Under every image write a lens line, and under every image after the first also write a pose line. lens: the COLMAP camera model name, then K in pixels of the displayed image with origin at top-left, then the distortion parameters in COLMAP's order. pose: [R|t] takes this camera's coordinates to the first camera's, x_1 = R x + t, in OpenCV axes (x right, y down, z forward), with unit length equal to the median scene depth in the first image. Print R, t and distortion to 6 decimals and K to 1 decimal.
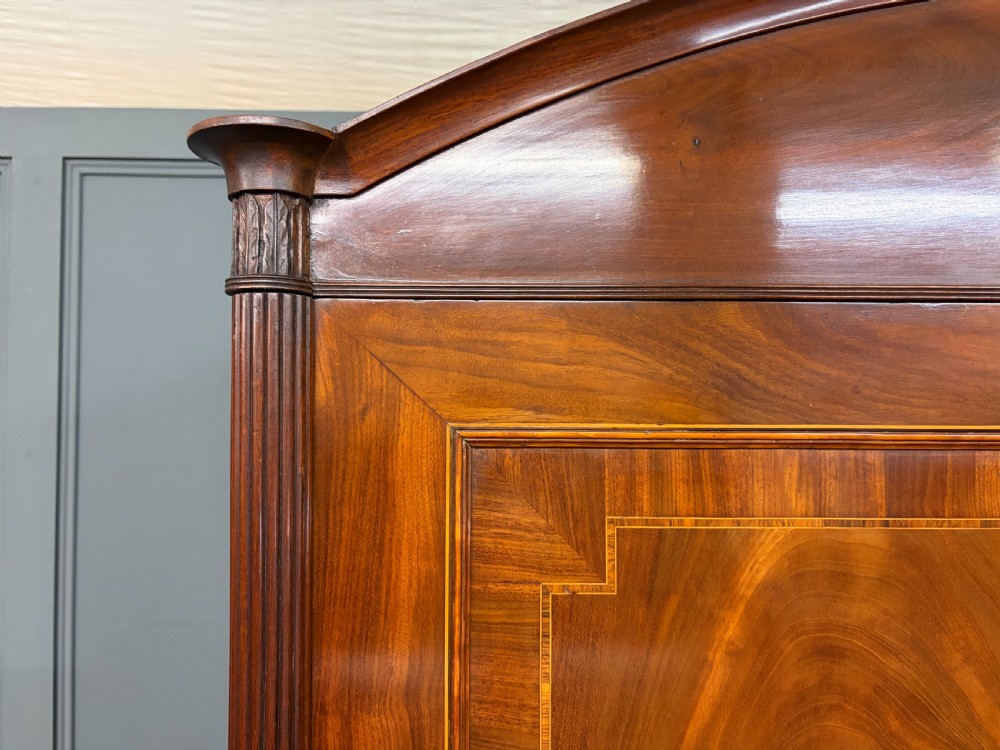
lens RADIAL K [[756.0, 0, 502.0], [0, 756.0, 389.1], [0, 0, 1]] dist [0.055383, -0.065725]
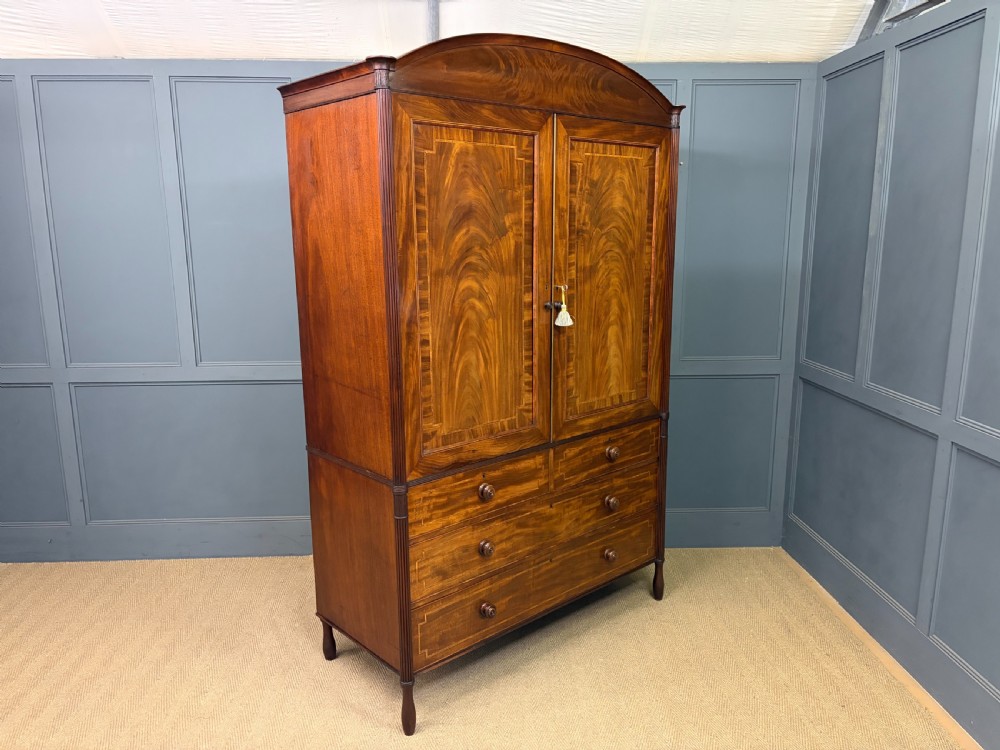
lens RADIAL K [[756.0, 0, 502.9], [0, 756.0, 379.8], [0, 0, 1]] dist [0.055383, -0.065725]
pose [[0.758191, -0.136409, 0.637604, -3.237542], [-0.003058, 0.977117, 0.212682, 0.701556], [-0.652026, -0.163203, 0.740424, -3.692124]]
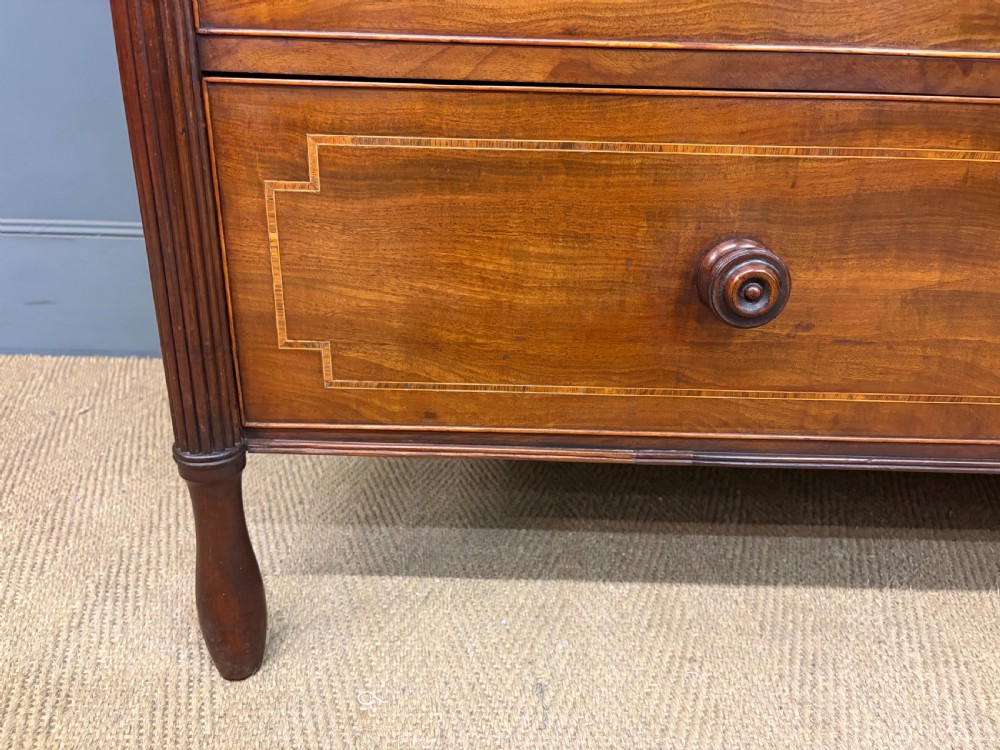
lens RADIAL K [[756.0, 0, 494.9], [0, 756.0, 379.7], [0, 0, 1]] dist [0.055383, -0.065725]
pose [[0.999272, 0.031373, -0.021706, 0.208100], [-0.020328, 0.919341, 0.392936, 3.706844], [0.032282, -0.392208, 0.919310, -0.224398]]
